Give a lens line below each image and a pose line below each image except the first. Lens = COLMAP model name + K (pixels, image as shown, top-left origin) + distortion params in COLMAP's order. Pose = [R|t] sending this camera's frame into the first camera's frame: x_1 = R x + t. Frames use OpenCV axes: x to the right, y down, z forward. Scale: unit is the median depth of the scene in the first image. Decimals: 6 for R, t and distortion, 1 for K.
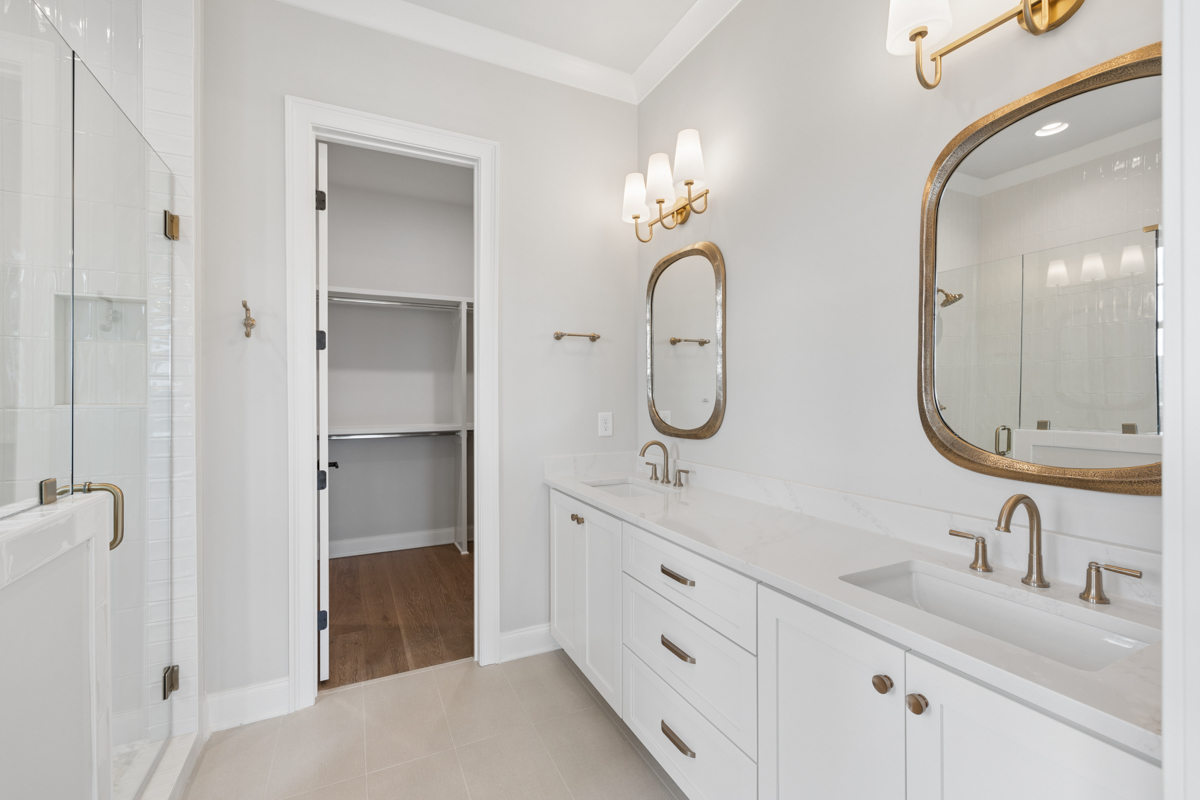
lens RADIAL K [[504.6, 0, 595.7], [0, 504.6, 396.5], [0, 0, 1]] dist [0.001068, 0.000730]
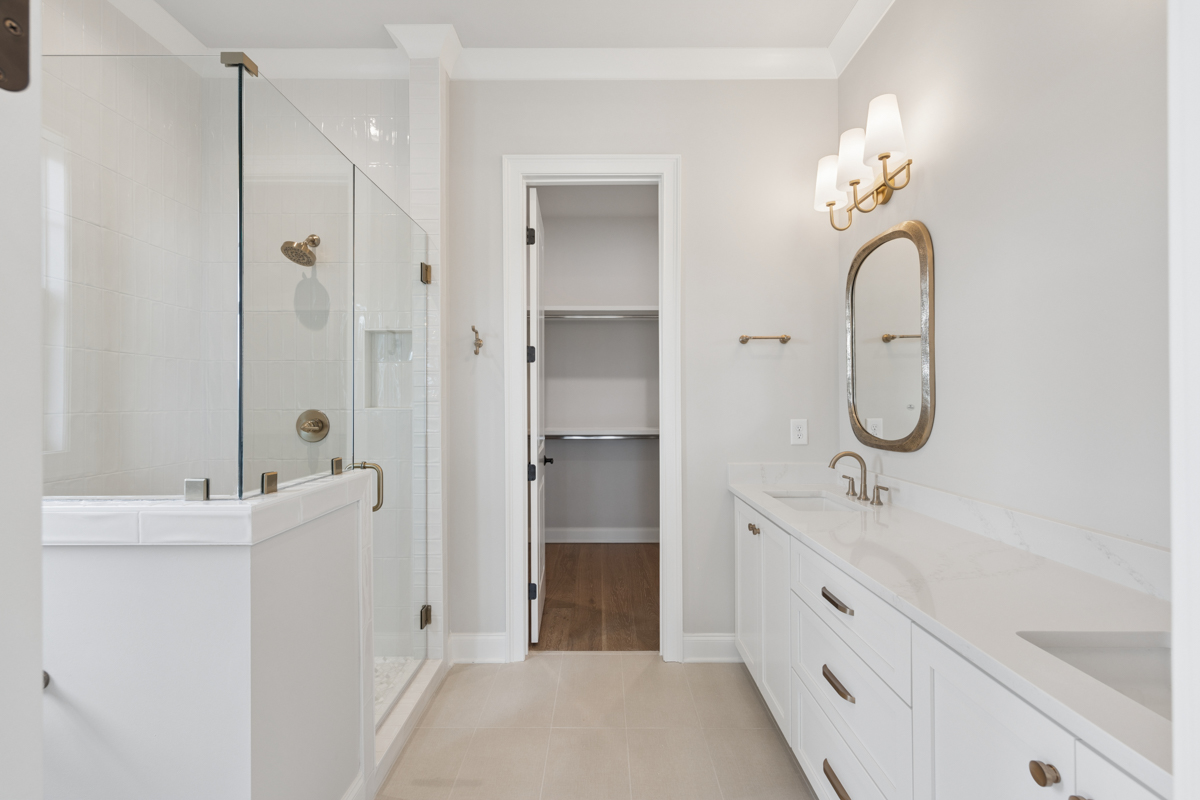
lens RADIAL K [[507.9, 0, 600.0], [0, 507.9, 400.0], [0, 0, 1]] dist [-0.000383, 0.000434]
pose [[0.899178, -0.000983, -0.437582, 0.121729], [-0.000422, 0.999995, -0.003113, -0.000740], [0.437582, 0.002983, 0.899173, -0.000200]]
